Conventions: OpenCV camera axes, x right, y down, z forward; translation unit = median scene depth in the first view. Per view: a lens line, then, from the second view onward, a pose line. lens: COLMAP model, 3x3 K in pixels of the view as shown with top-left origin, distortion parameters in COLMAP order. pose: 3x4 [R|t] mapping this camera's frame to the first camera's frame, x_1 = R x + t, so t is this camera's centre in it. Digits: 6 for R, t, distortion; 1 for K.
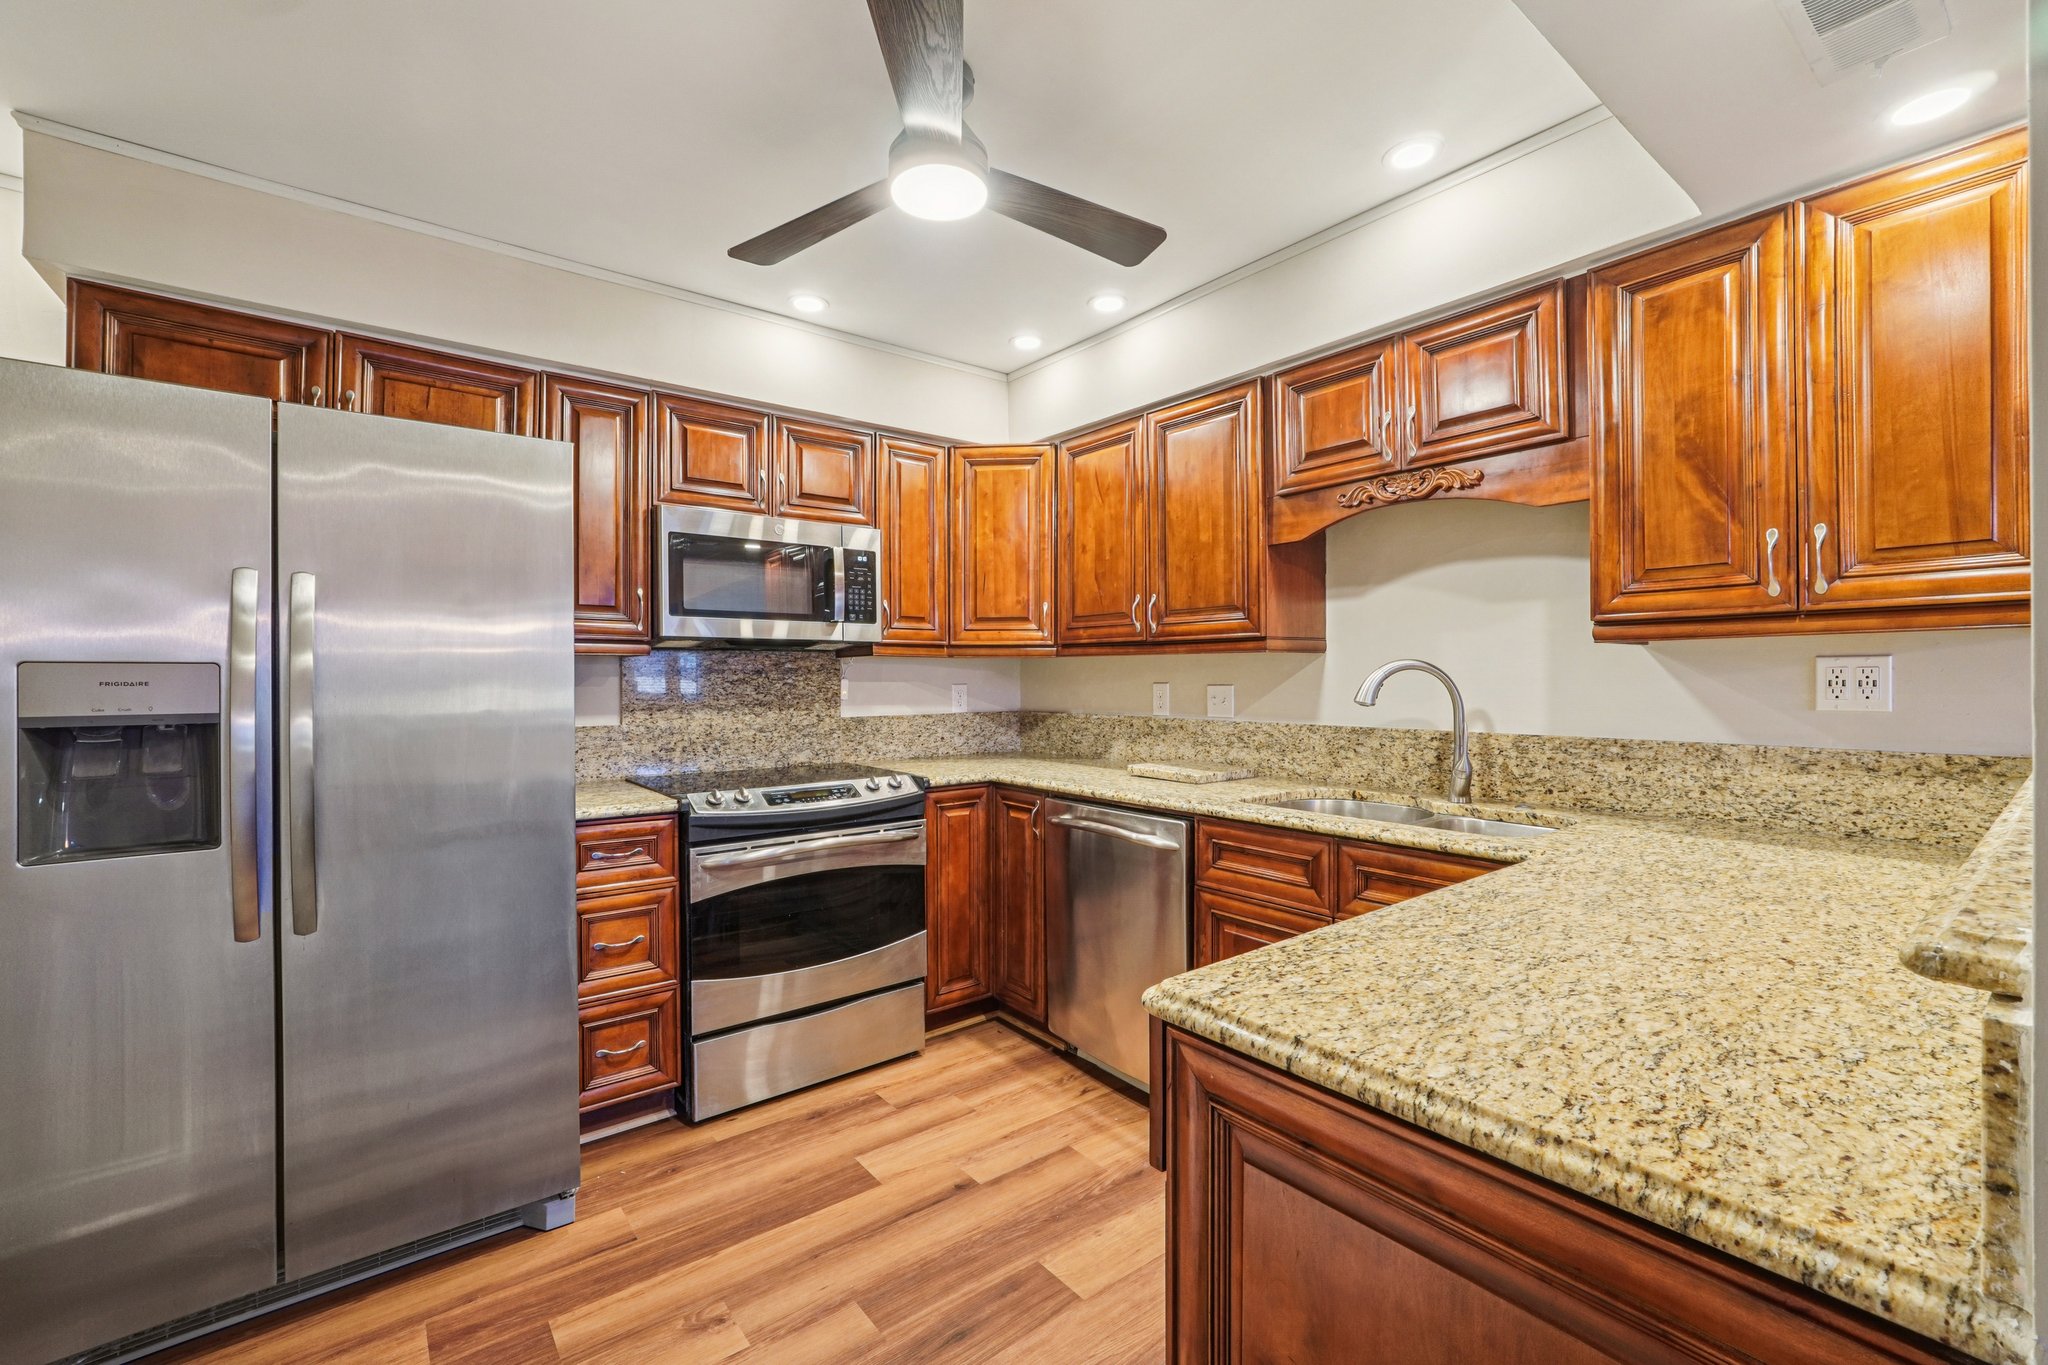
lens RADIAL K [[864.1, 0, 1025.3], [0, 864.1, 678.3], [0, 0, 1]] dist [-0.018796, 0.008171]
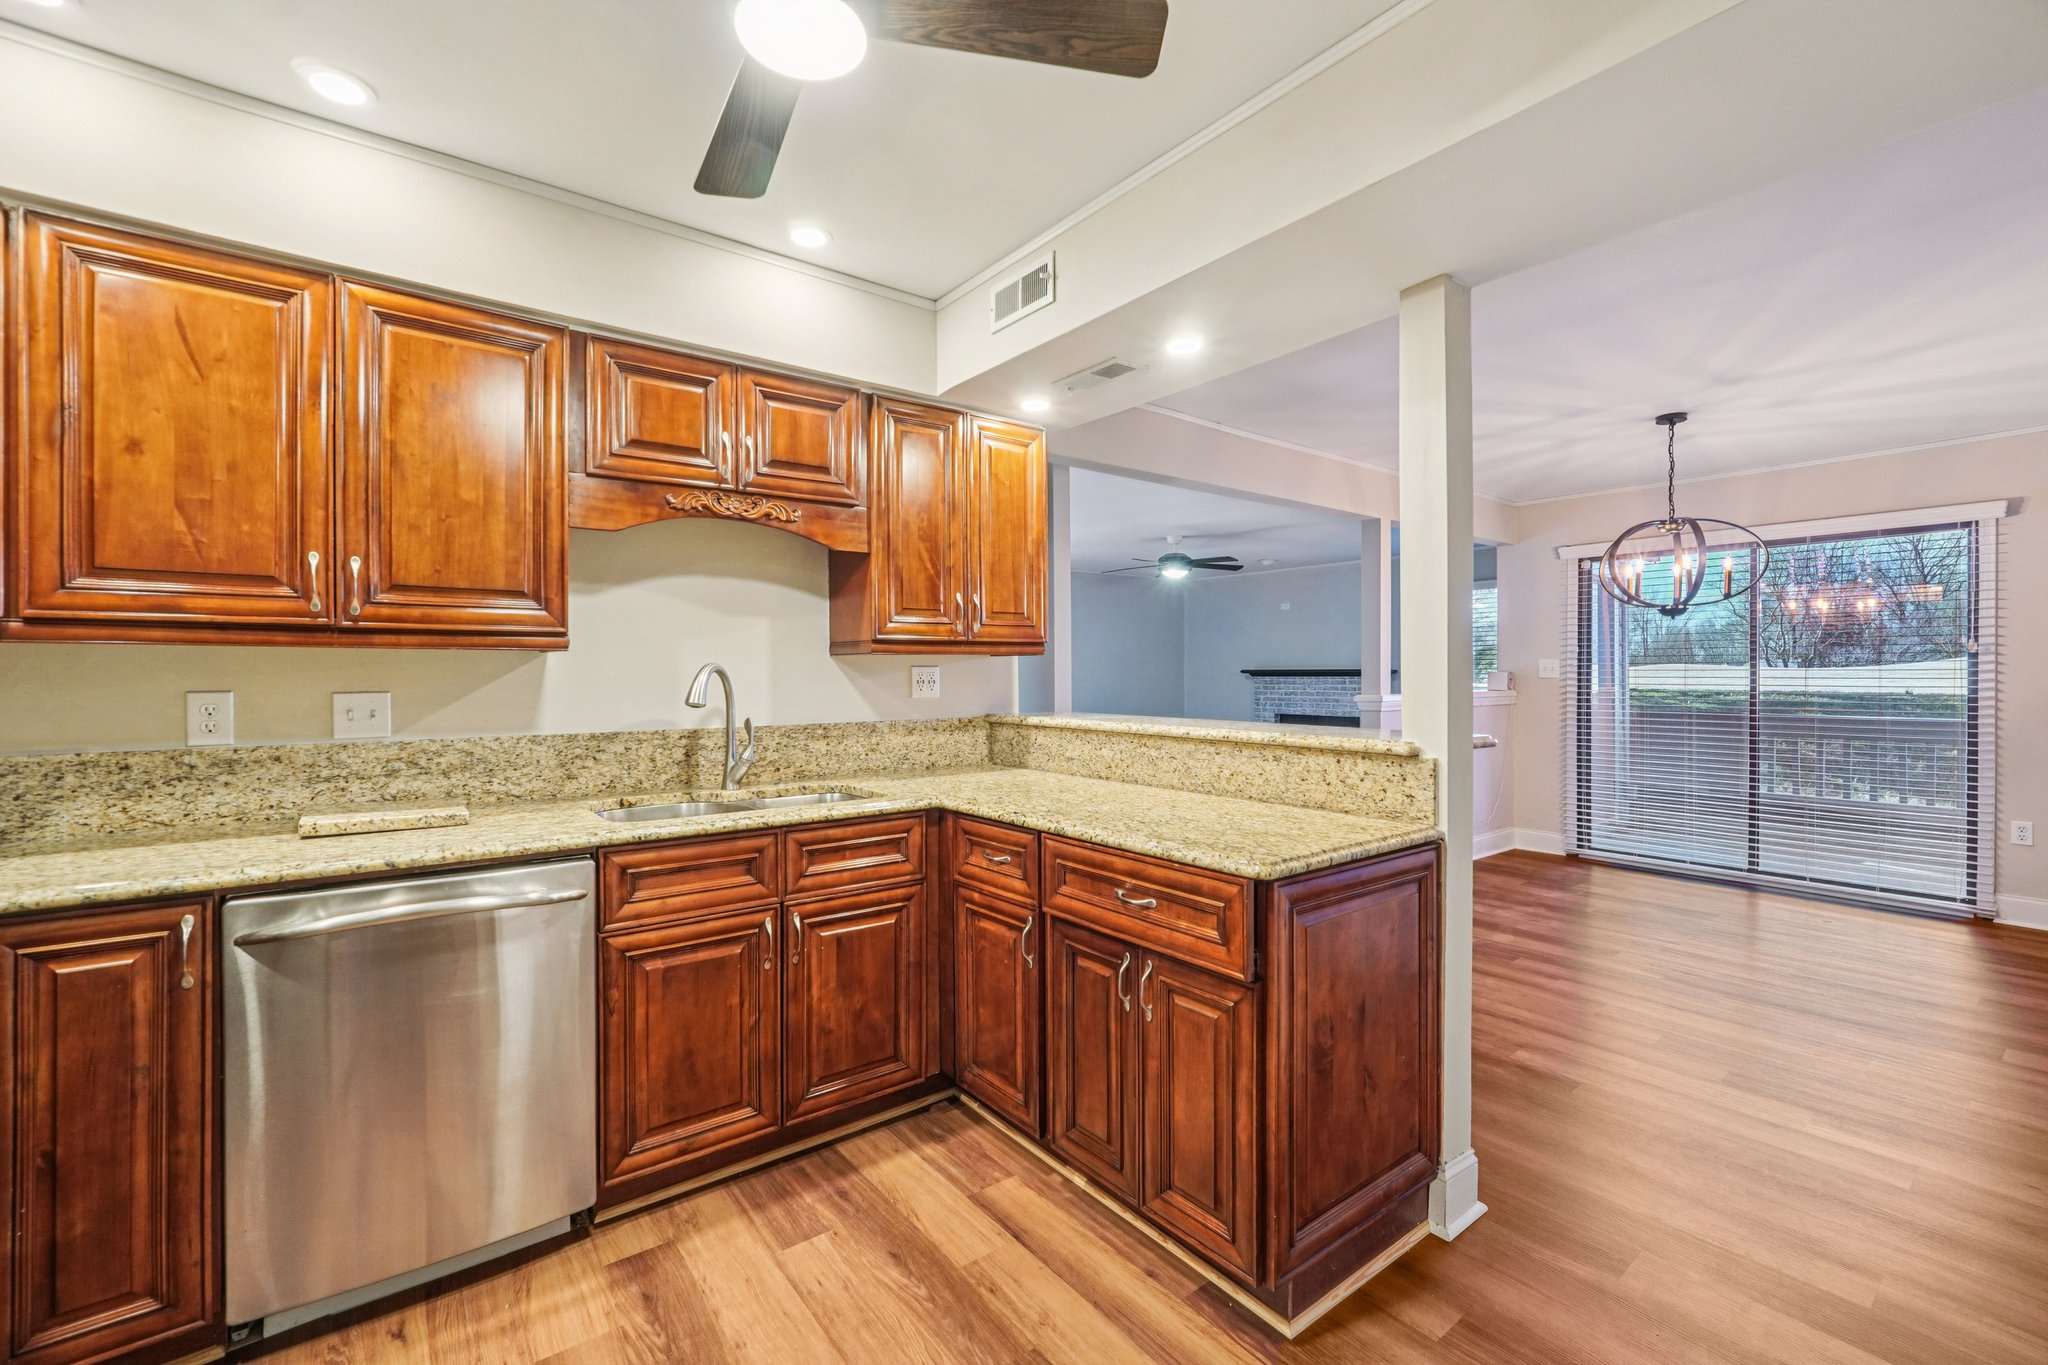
lens RADIAL K [[862.8, 0, 1021.5], [0, 862.8, 676.0], [0, 0, 1]] dist [-0.013911, 0.008086]
pose [[0.016792, 0.000890, 0.999859, -0.542708], [0.005986, 0.999982, -0.000990, -0.001979], [-0.999841, 0.006002, 0.016787, 0.515835]]
